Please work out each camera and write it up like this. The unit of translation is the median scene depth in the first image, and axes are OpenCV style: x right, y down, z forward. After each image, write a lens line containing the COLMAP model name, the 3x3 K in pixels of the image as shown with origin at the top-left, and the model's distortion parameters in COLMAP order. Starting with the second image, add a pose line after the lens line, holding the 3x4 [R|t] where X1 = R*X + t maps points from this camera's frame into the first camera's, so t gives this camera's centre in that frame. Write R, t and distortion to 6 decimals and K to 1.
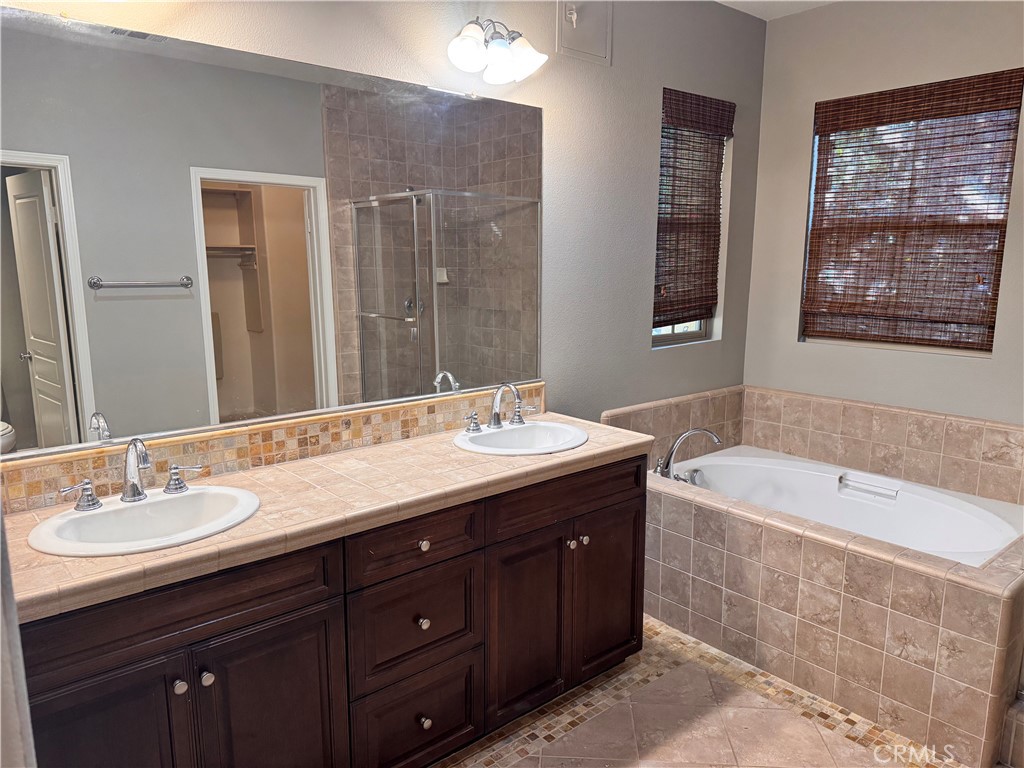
lens RADIAL K [[719.2, 0, 514.3], [0, 719.2, 386.3], [0, 0, 1]] dist [0.051263, -0.055867]
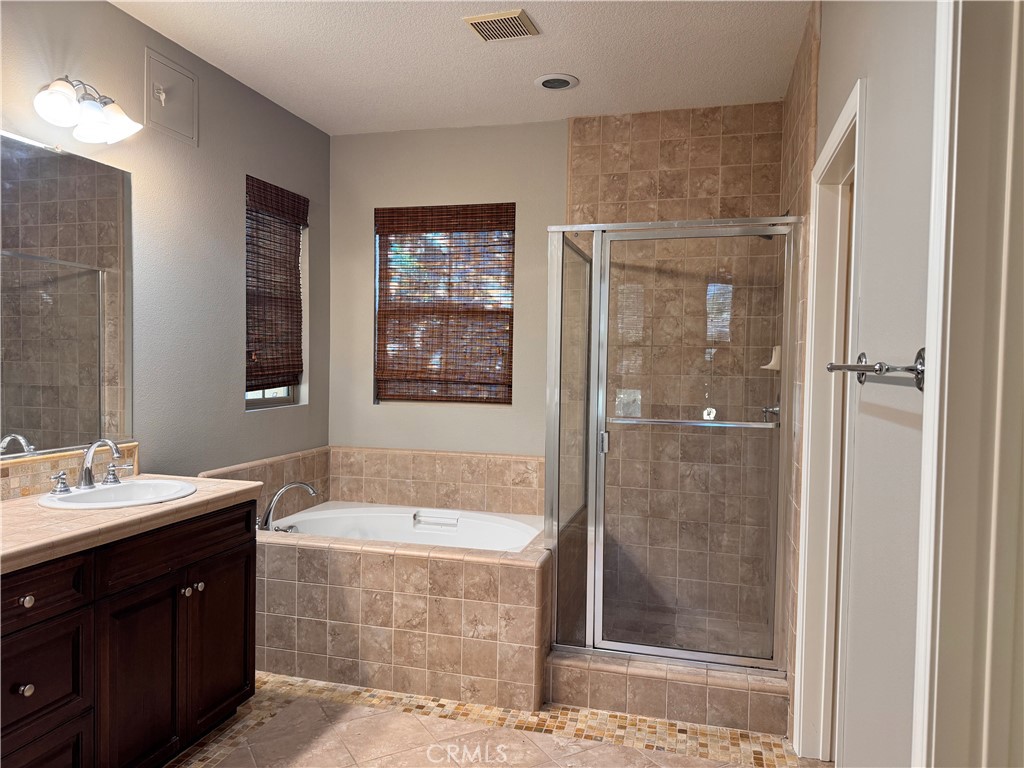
lens RADIAL K [[719.2, 0, 517.6], [0, 719.2, 383.7], [0, 0, 1]] dist [0.051263, -0.055867]
pose [[0.824606, -0.003770, 0.565695, -0.090928], [0.080837, 0.990501, -0.111234, 0.067386], [-0.559902, 0.137454, 0.817078, -0.101583]]
